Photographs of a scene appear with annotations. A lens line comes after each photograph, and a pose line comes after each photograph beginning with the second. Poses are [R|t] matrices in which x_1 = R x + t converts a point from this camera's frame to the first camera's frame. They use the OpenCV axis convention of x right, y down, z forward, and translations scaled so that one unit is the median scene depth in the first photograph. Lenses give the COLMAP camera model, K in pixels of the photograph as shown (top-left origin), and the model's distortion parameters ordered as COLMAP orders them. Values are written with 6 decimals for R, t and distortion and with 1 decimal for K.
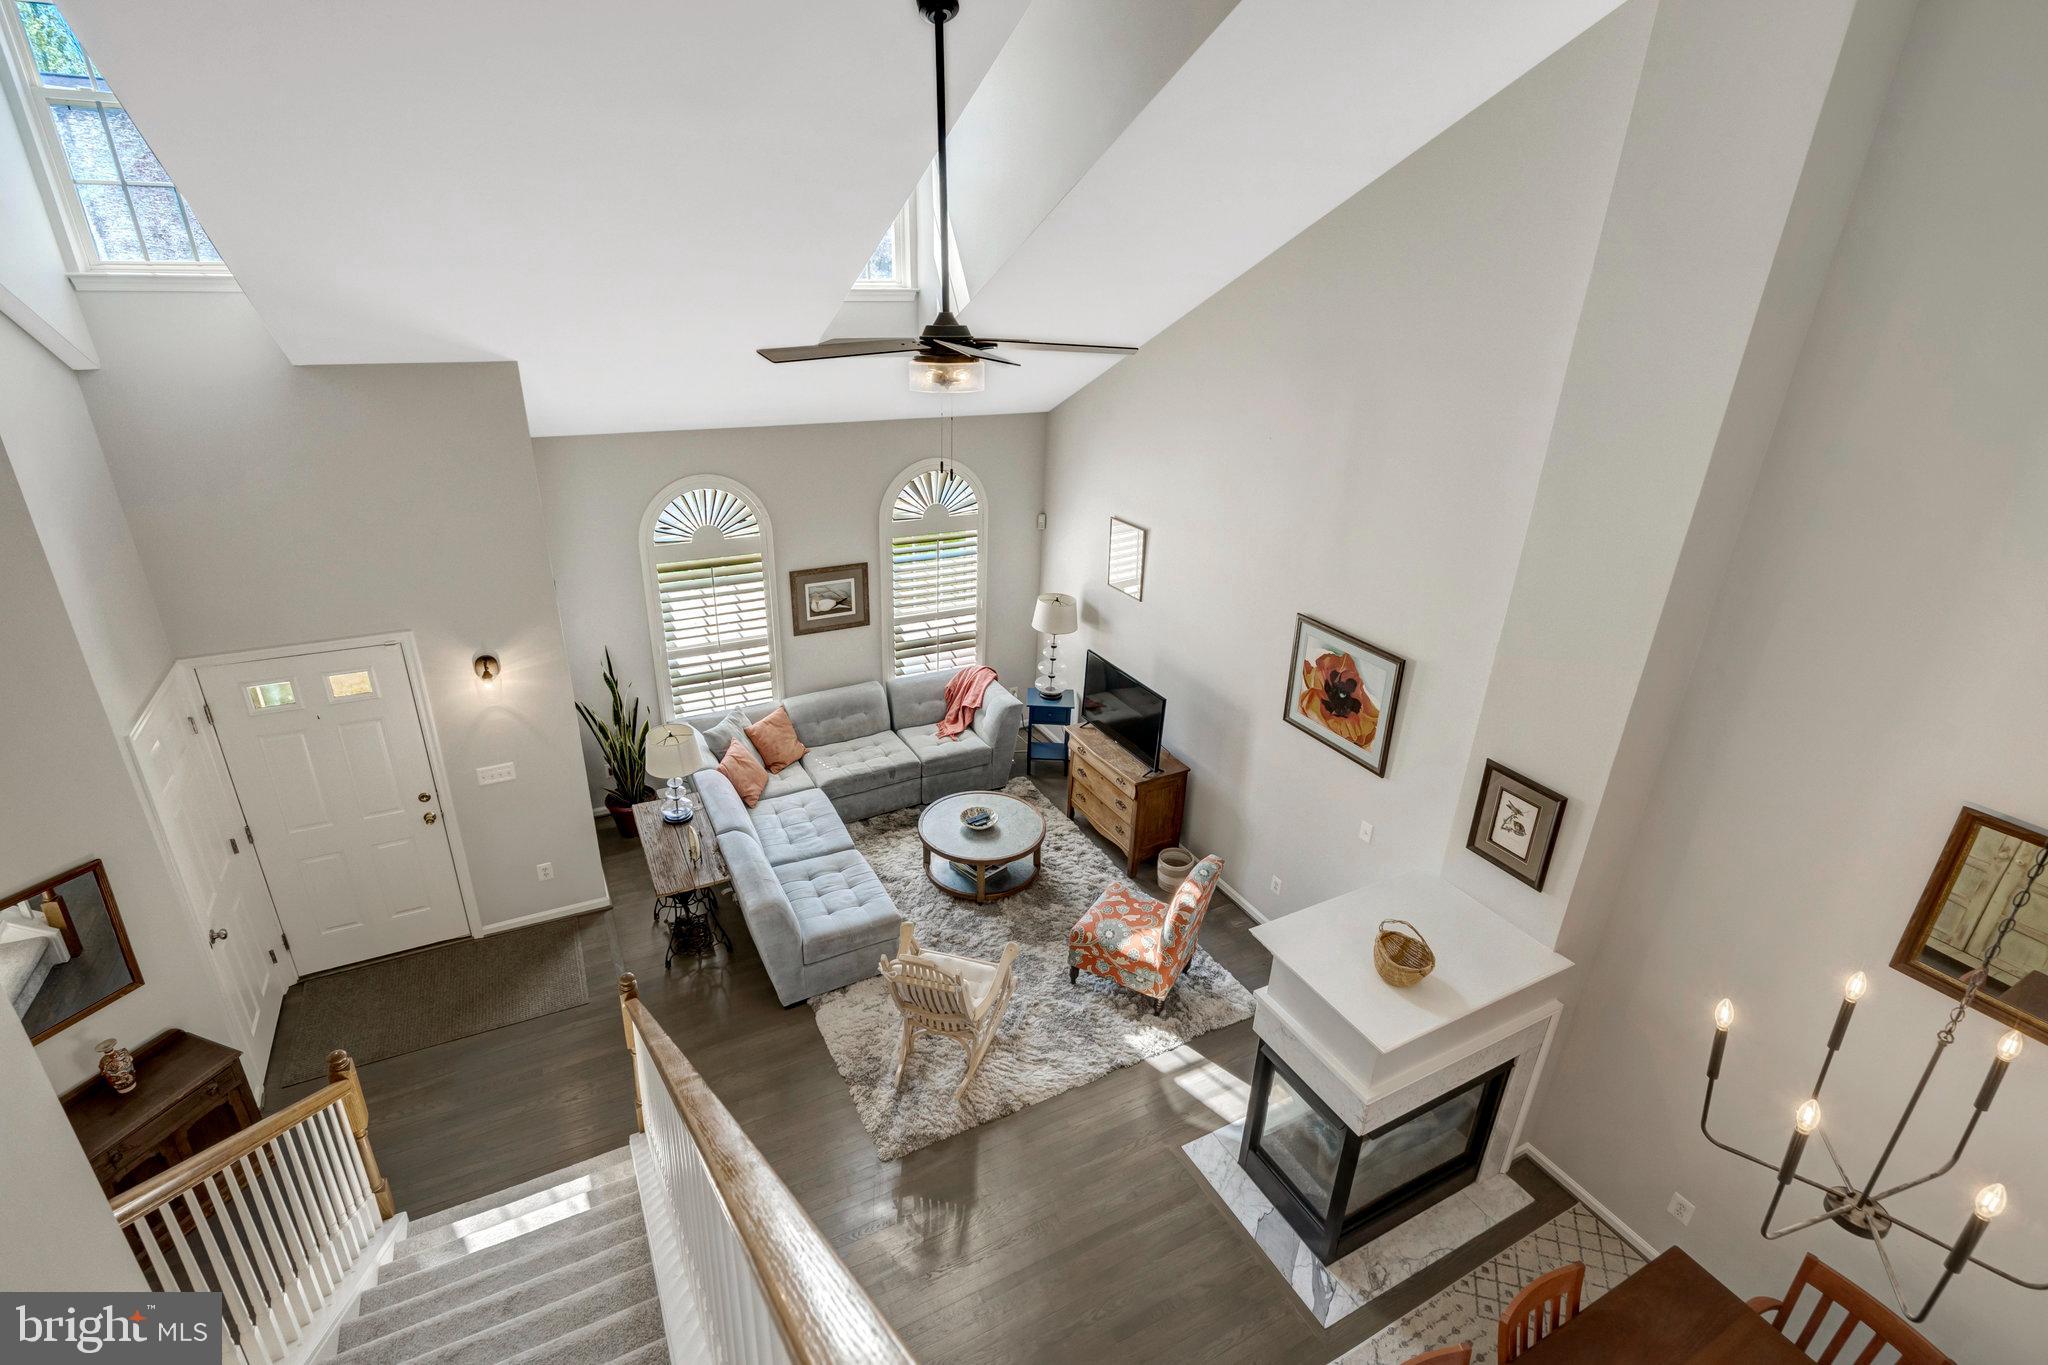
lens RADIAL K [[944.9, 0, 1020.6], [0, 944.9, 674.9], [0, 0, 1]] dist [-0.003863, 0.002380]
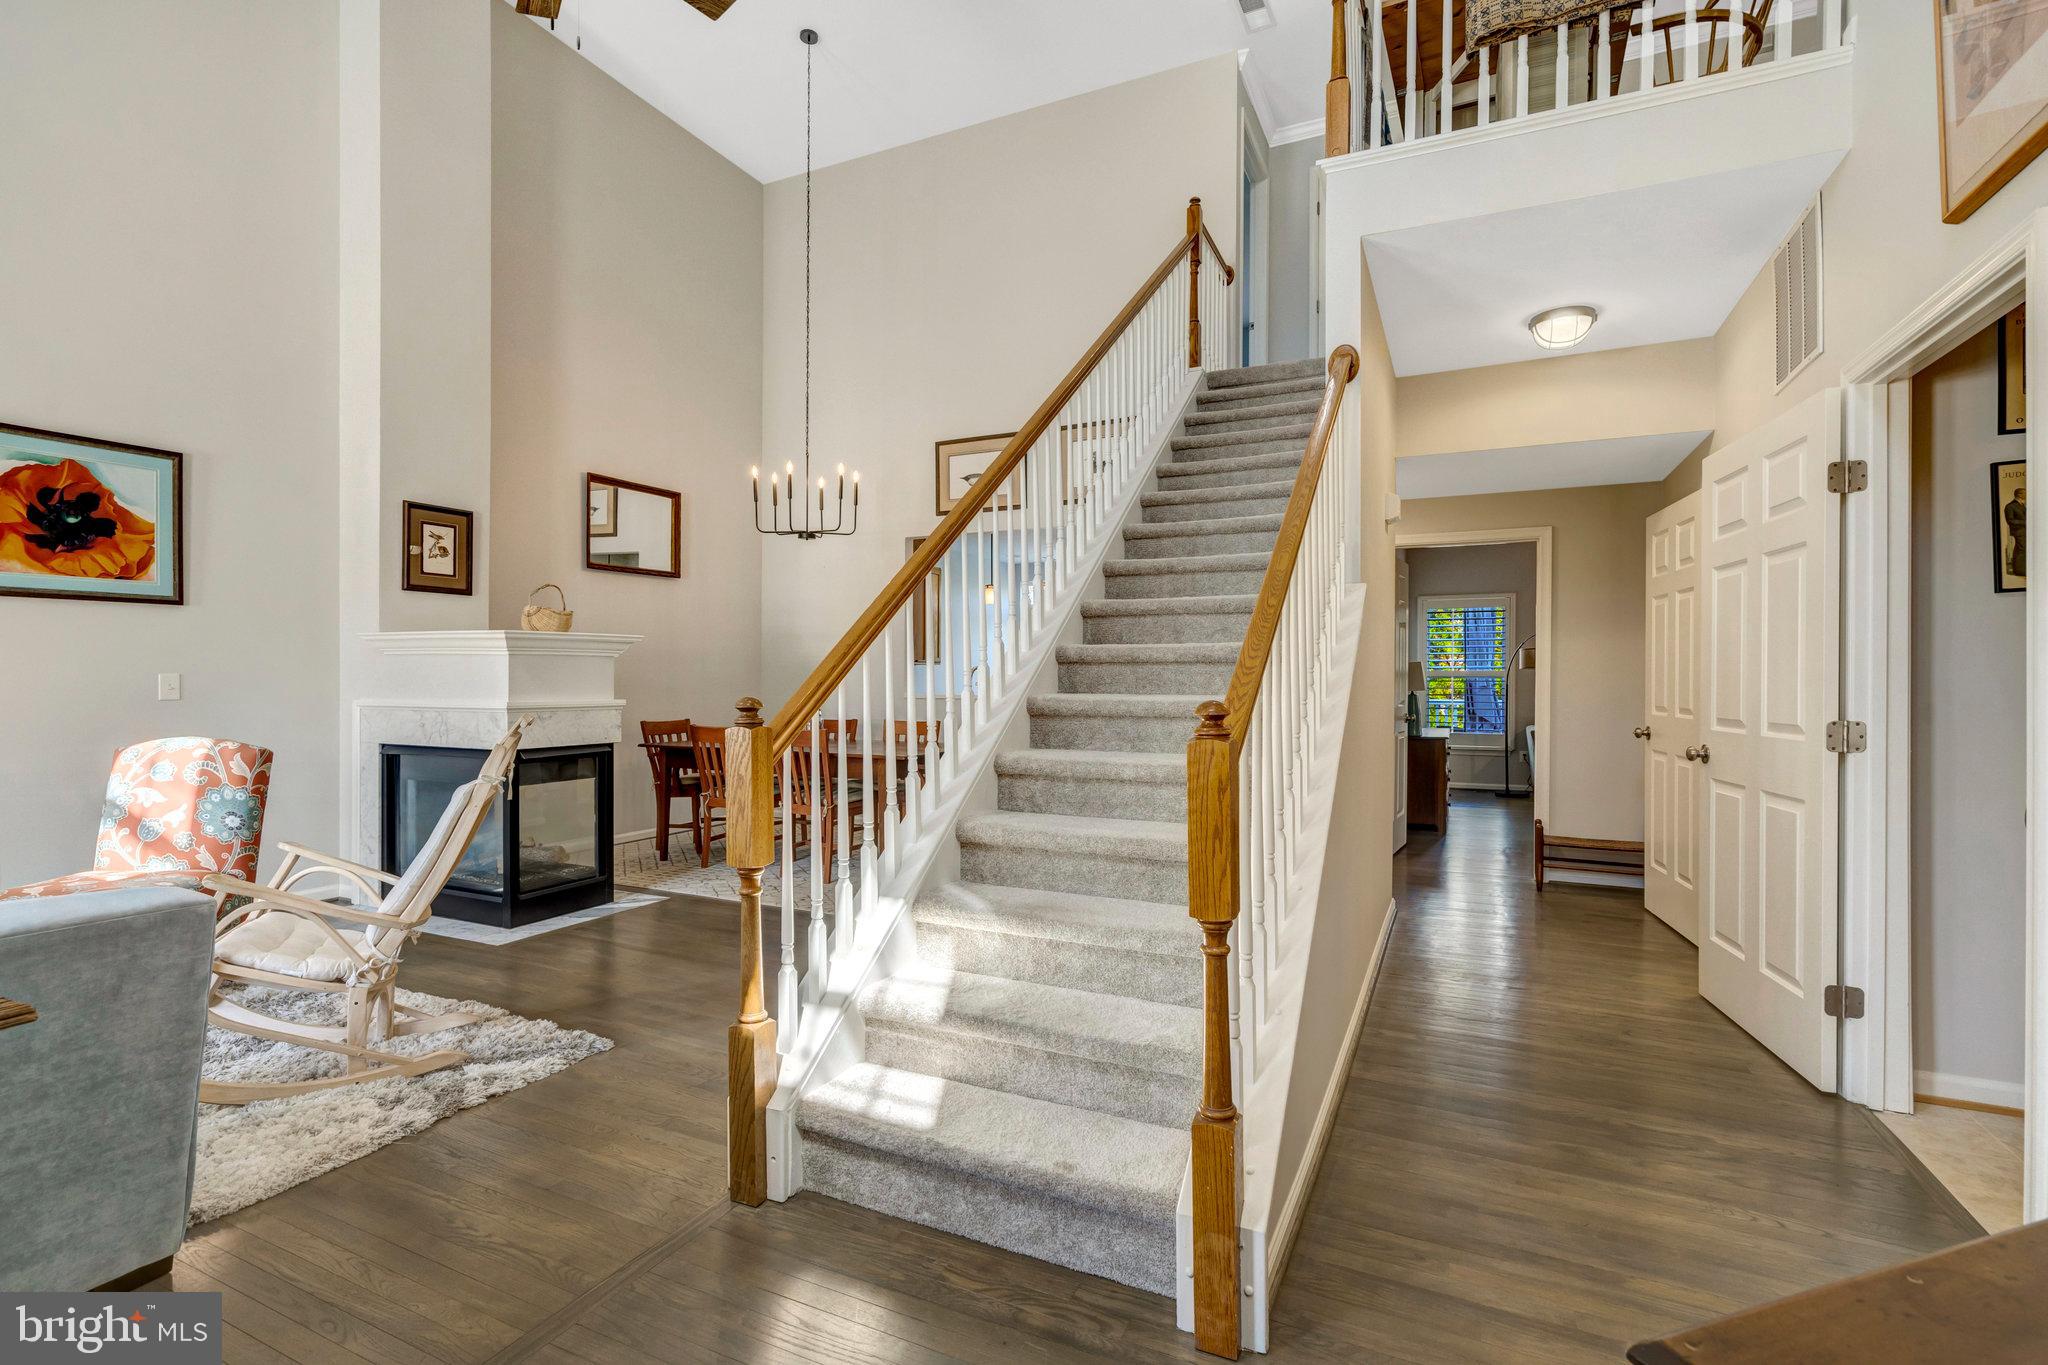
lens RADIAL K [[944.9, 0, 1011.3], [0, 944.9, 674.6], [0, 0, 1]] dist [-0.003863, 0.002380]
pose [[-0.586347, -0.040458, 0.809049, -0.764617], [0.295110, 0.919449, 0.259855, 0.172874], [-0.754392, 0.391123, -0.527176, 0.950713]]
